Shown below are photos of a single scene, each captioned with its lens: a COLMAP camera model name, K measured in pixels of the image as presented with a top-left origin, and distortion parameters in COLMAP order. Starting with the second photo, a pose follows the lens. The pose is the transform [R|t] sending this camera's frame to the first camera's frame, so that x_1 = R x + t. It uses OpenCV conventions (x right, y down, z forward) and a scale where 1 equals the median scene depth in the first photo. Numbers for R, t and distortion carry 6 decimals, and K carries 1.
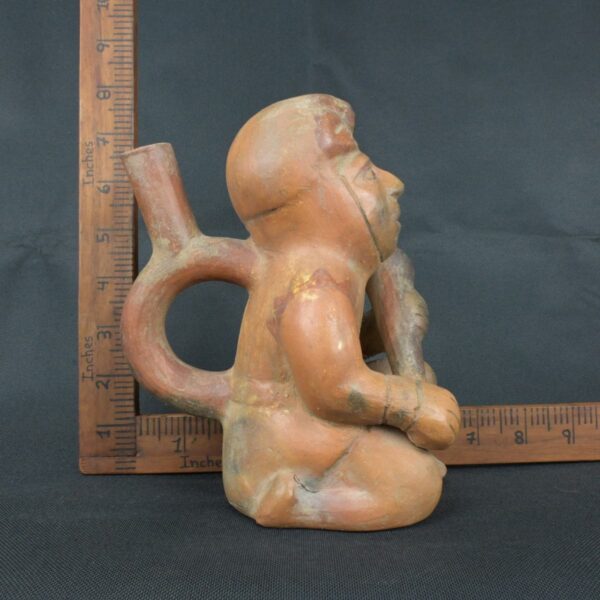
lens RADIAL K [[693.4, 0, 299.4], [0, 693.4, 299.1], [0, 0, 1]] dist [-0.011977, 0.000000]
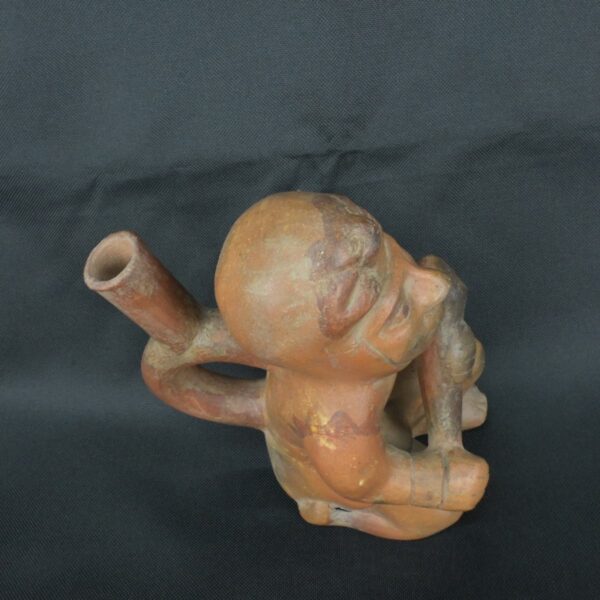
lens RADIAL K [[693.4, 0, 299.8], [0, 693.4, 300.1], [0, 0, 1]] dist [-0.011977, 0.000000]
pose [[0.987856, 0.013322, -0.154798, 0.113954], [0.110161, 0.642537, 0.758295, -0.801340], [0.109565, -0.766139, 0.633267, 0.535057]]
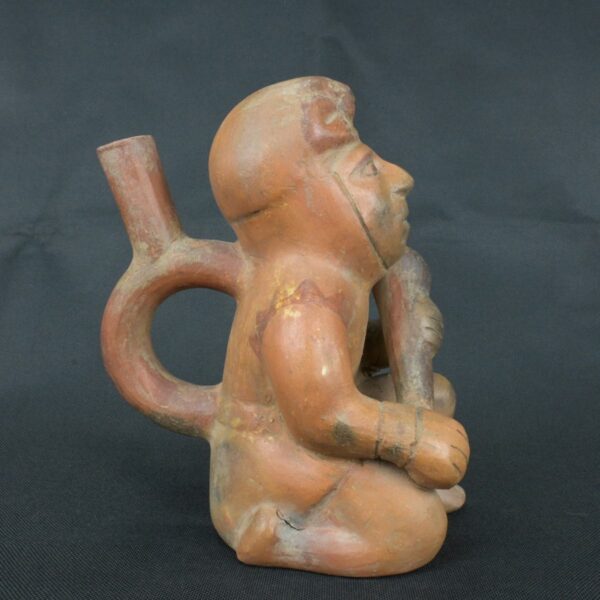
lens RADIAL K [[693.4, 0, 298.4], [0, 693.4, 299.4], [0, 0, 1]] dist [-0.011977, 0.000000]
pose [[0.992918, 0.011877, -0.118204, 0.121252], [-0.005756, 0.998631, 0.051991, -0.064378], [0.118659, -0.050943, 0.991627, 0.127076]]
